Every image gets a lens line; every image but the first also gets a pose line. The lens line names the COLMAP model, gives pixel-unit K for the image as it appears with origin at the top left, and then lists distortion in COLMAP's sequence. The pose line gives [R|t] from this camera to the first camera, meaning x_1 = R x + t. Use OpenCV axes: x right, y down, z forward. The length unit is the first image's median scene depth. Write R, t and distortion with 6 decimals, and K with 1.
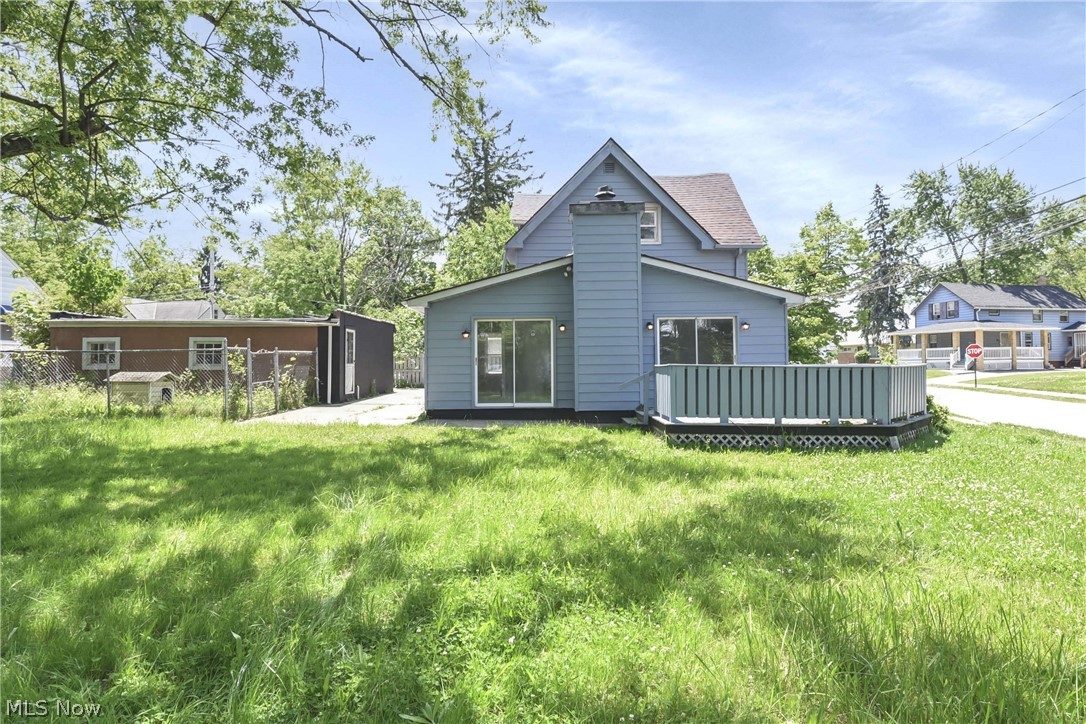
lens RADIAL K [[514.8, 0, 537.2], [0, 514.8, 354.0], [0, 0, 1]] dist [-0.006509, -0.005581]
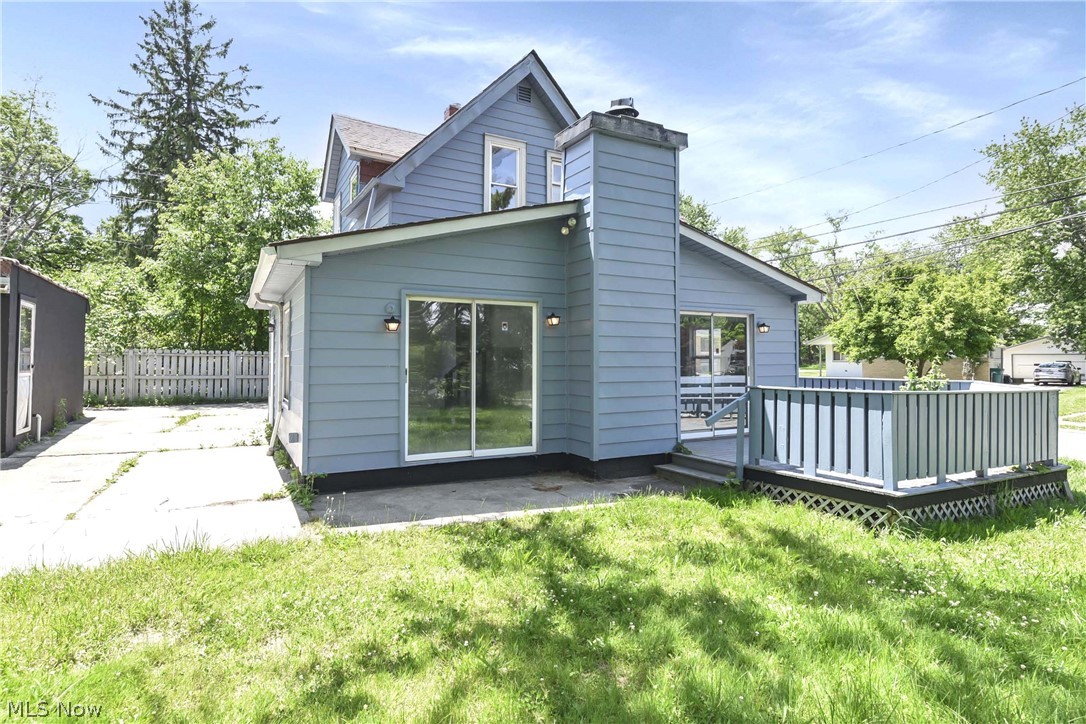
lens RADIAL K [[555.3, 0, 529.2], [0, 555.3, 347.5], [0, 0, 1]] dist [0.002316, 0.000039]
pose [[0.878946, 0.019217, 0.476533, -0.194649], [-0.017428, 0.999815, -0.008175, -0.008655], [-0.476602, -0.001120, 0.879118, 0.305882]]
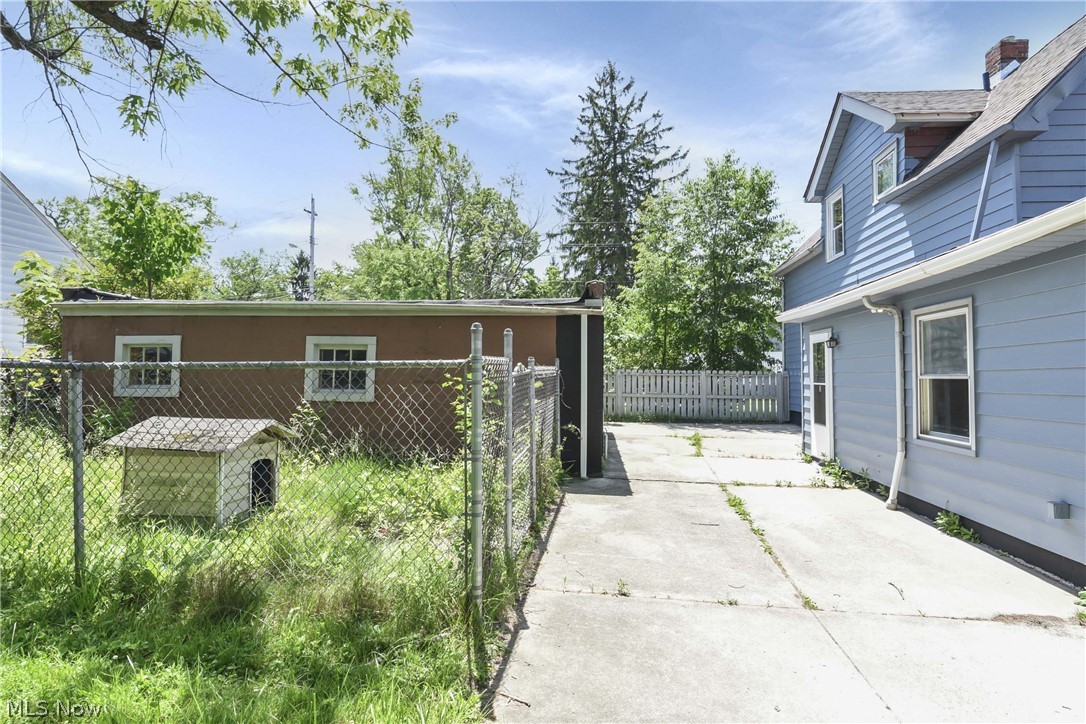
lens RADIAL K [[535.7, 0, 564.5], [0, 535.7, 362.0], [0, 0, 1]] dist [0.002530, -0.005814]
pose [[0.993704, 0.010222, -0.111571, -0.342133], [-0.011230, 0.999902, -0.008415, -0.005493], [0.111474, 0.009615, 0.993721, 0.469499]]
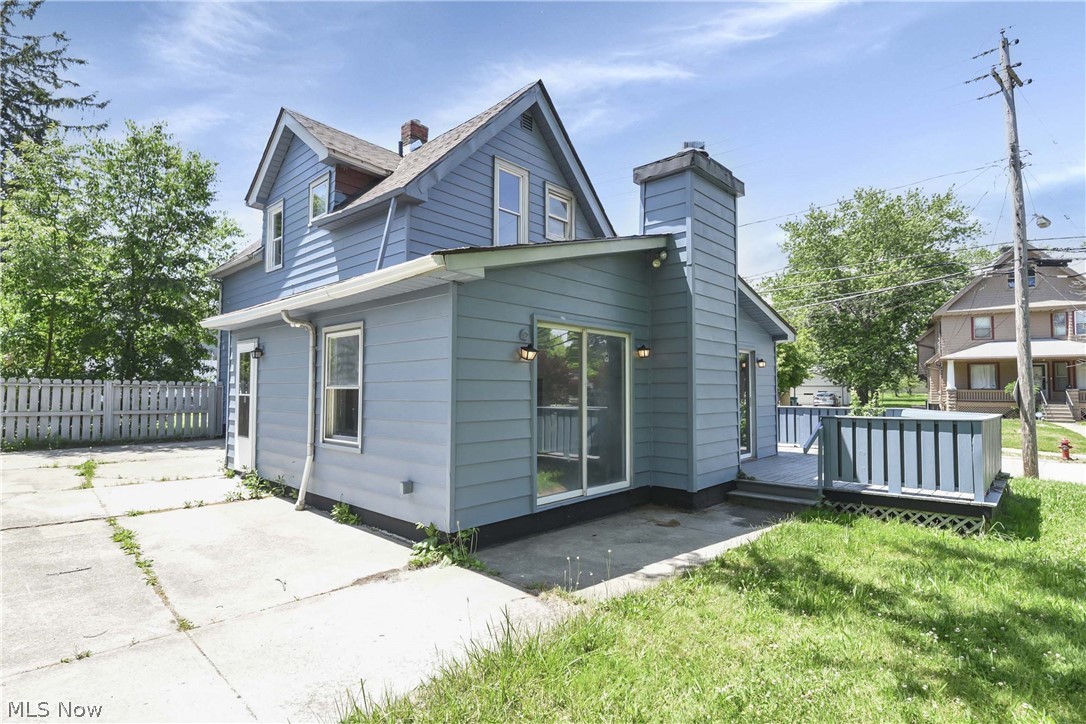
lens RADIAL K [[535.7, 0, 567.9], [0, 535.7, 366.9], [0, 0, 1]] dist [0.002530, -0.005814]
pose [[0.674049, 0.041949, 0.737495, -0.320397], [-0.021480, 0.999077, -0.037196, -0.005502], [-0.738375, 0.009230, 0.674328, 0.444316]]
